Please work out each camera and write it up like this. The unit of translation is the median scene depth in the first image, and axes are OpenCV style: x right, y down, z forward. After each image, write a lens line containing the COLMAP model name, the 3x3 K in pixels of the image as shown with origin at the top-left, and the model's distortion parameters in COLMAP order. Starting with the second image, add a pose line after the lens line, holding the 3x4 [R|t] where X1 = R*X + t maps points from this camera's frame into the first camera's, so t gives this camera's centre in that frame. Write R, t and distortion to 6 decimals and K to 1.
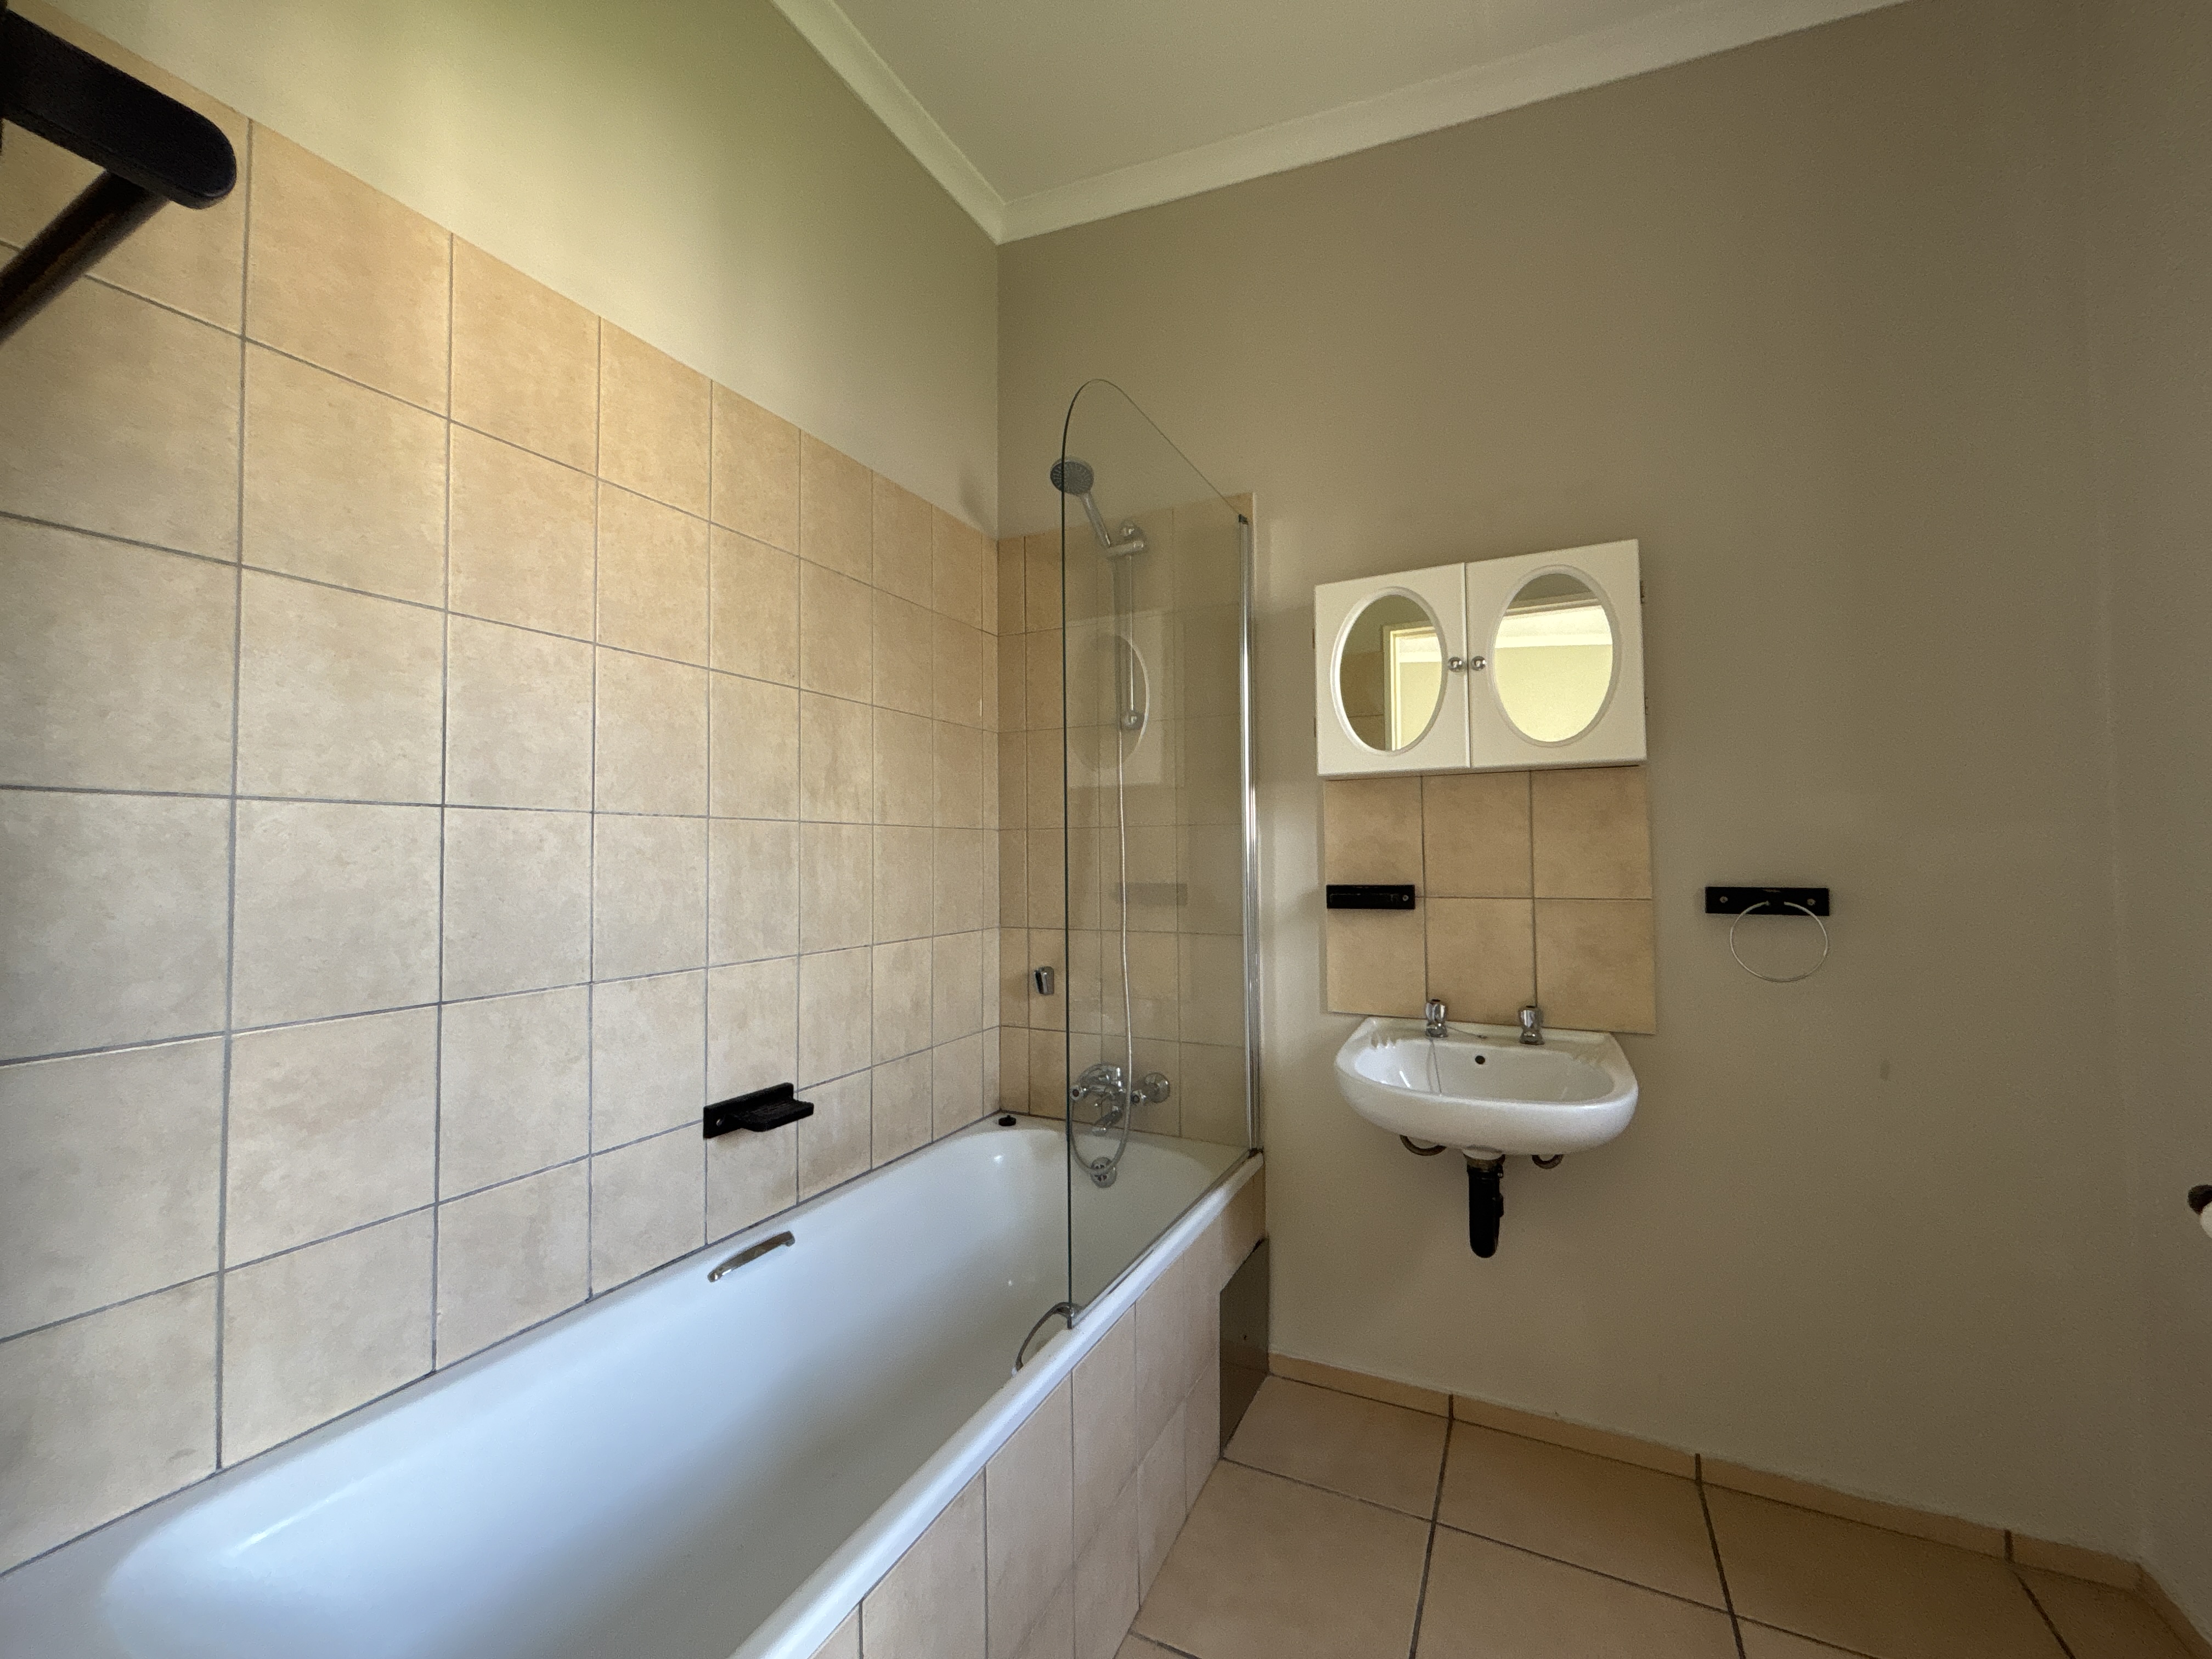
lens RADIAL K [[884.8, 0, 1115.7], [0, 884.8, 826.9], [0, 0, 1]] dist [0.002270, -0.001414]
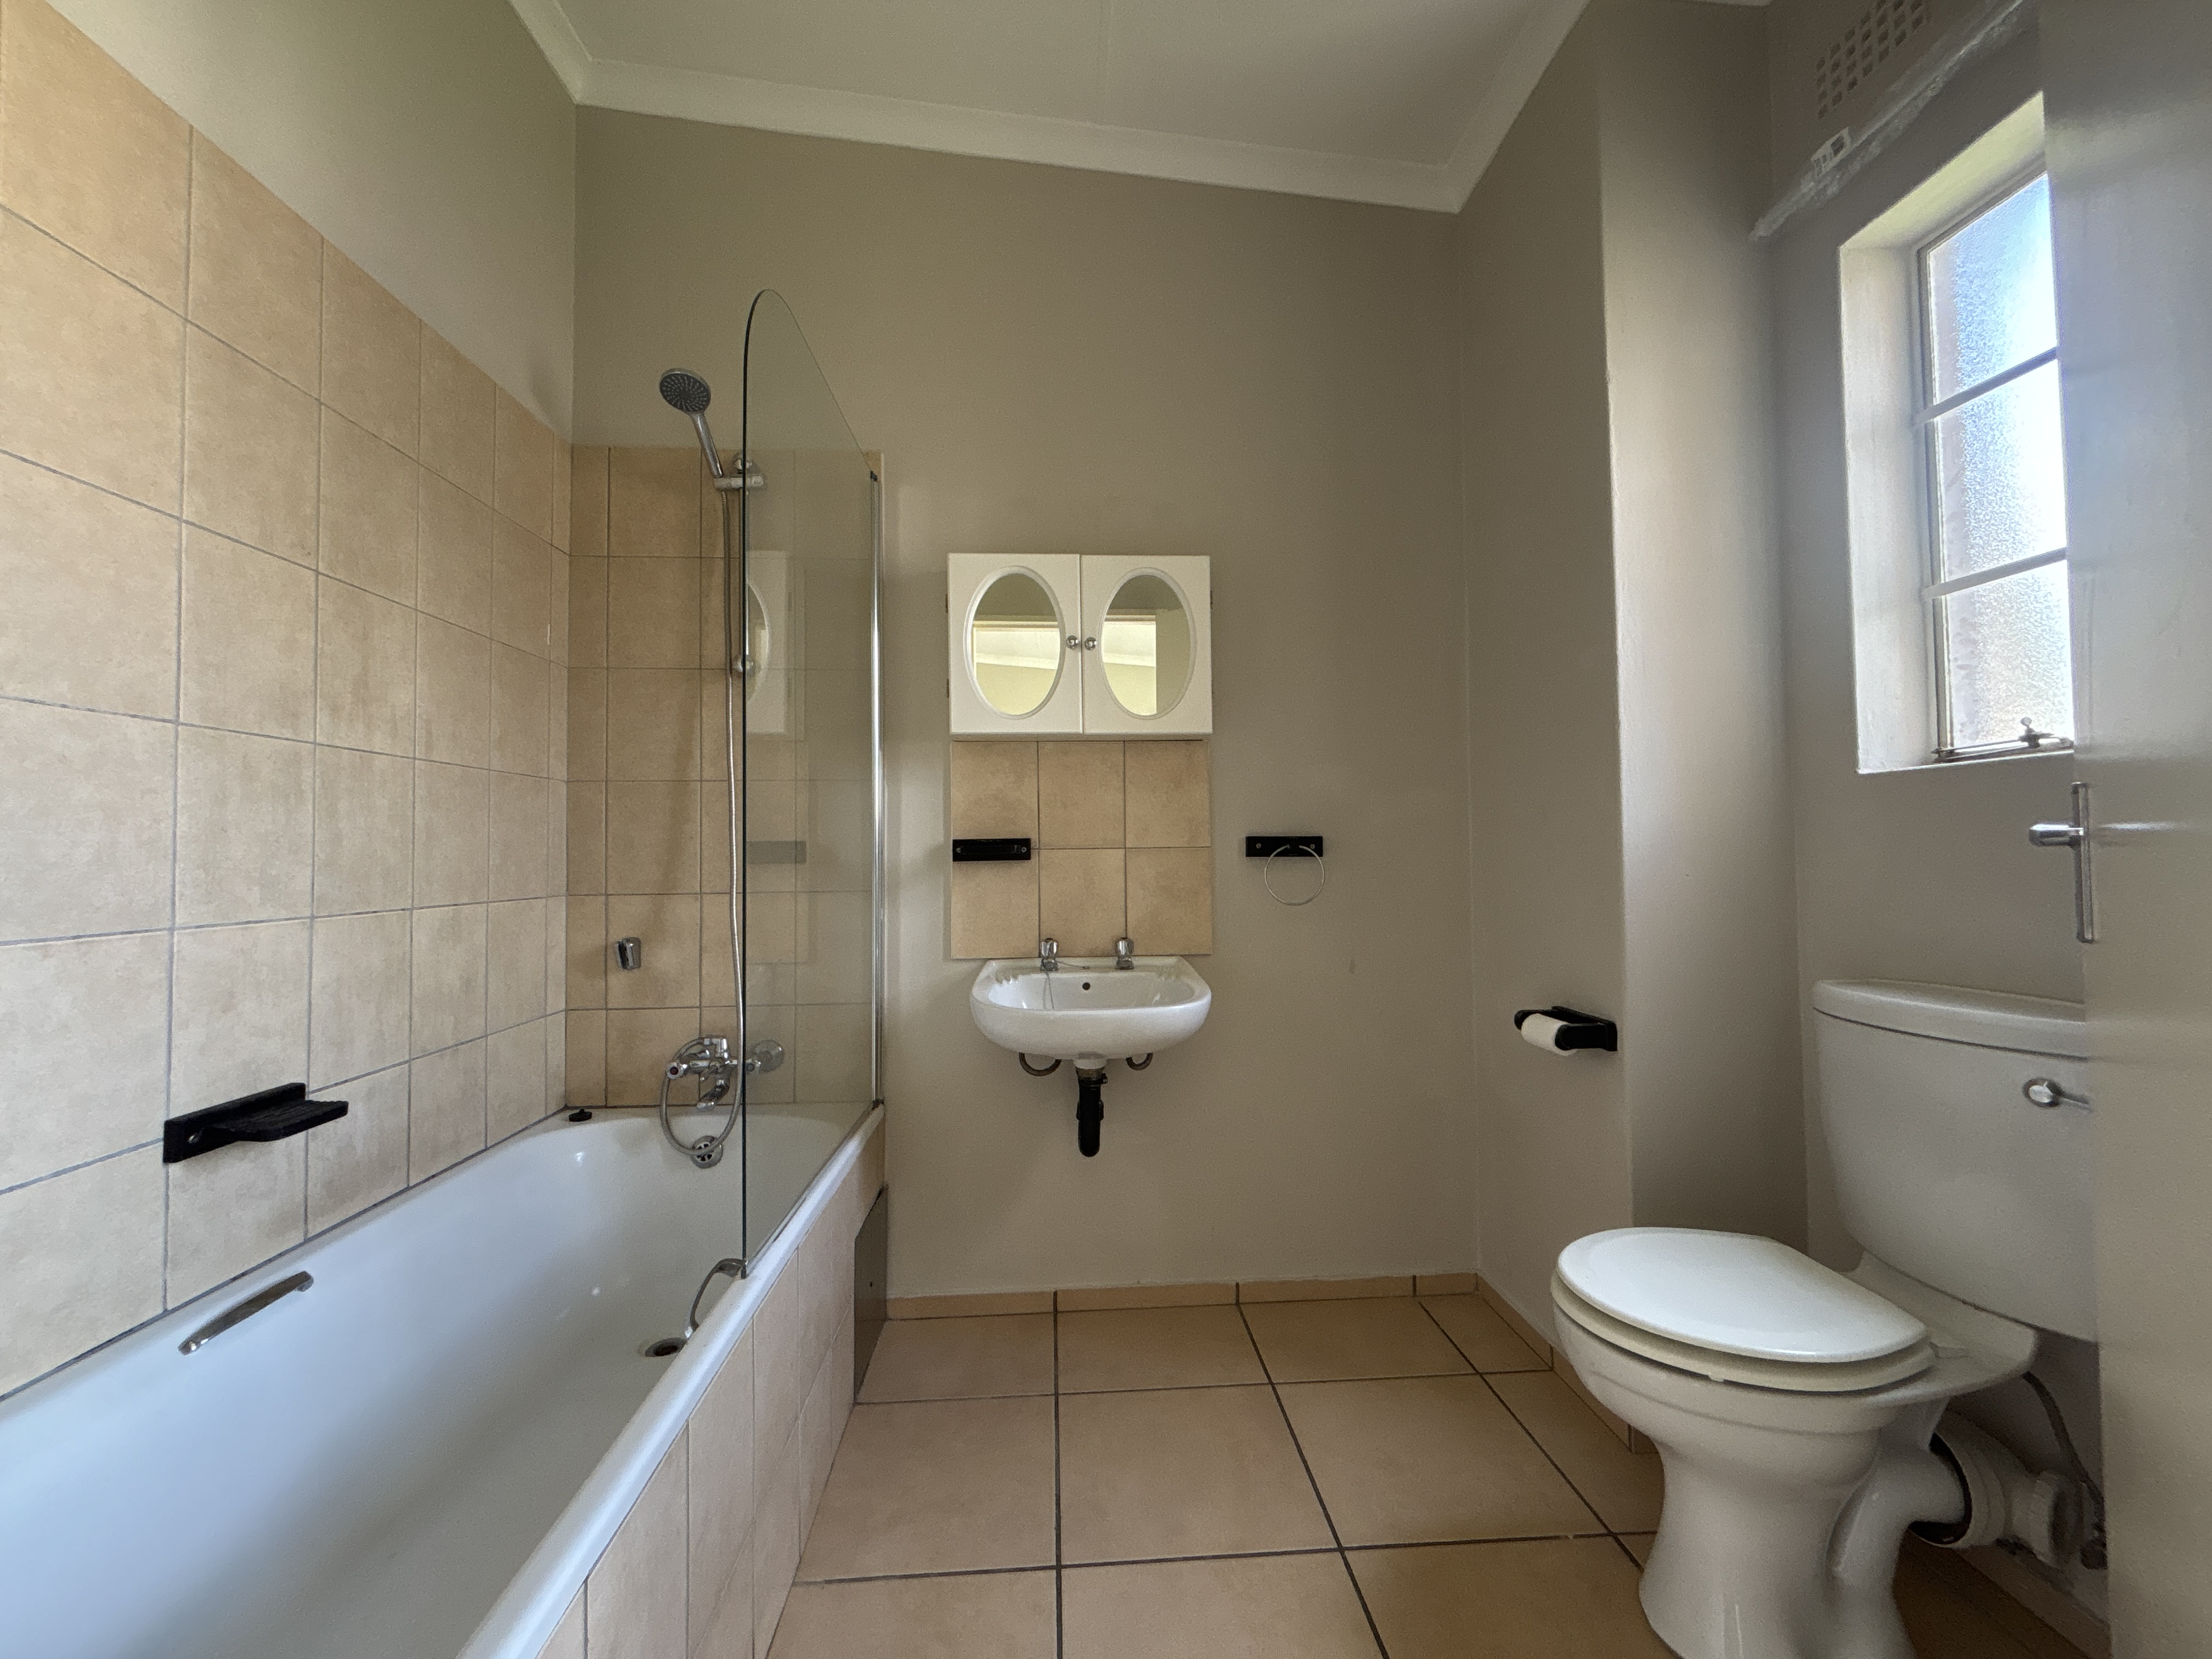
lens RADIAL K [[884.8, 0, 1104.2], [0, 884.8, 827.9], [0, 0, 1]] dist [0.002270, -0.001414]
pose [[0.868754, 0.013810, 0.495051, -0.140418], [-0.012747, 0.999903, -0.005523, 0.062334], [-0.495080, -0.001513, 0.868846, -0.008791]]
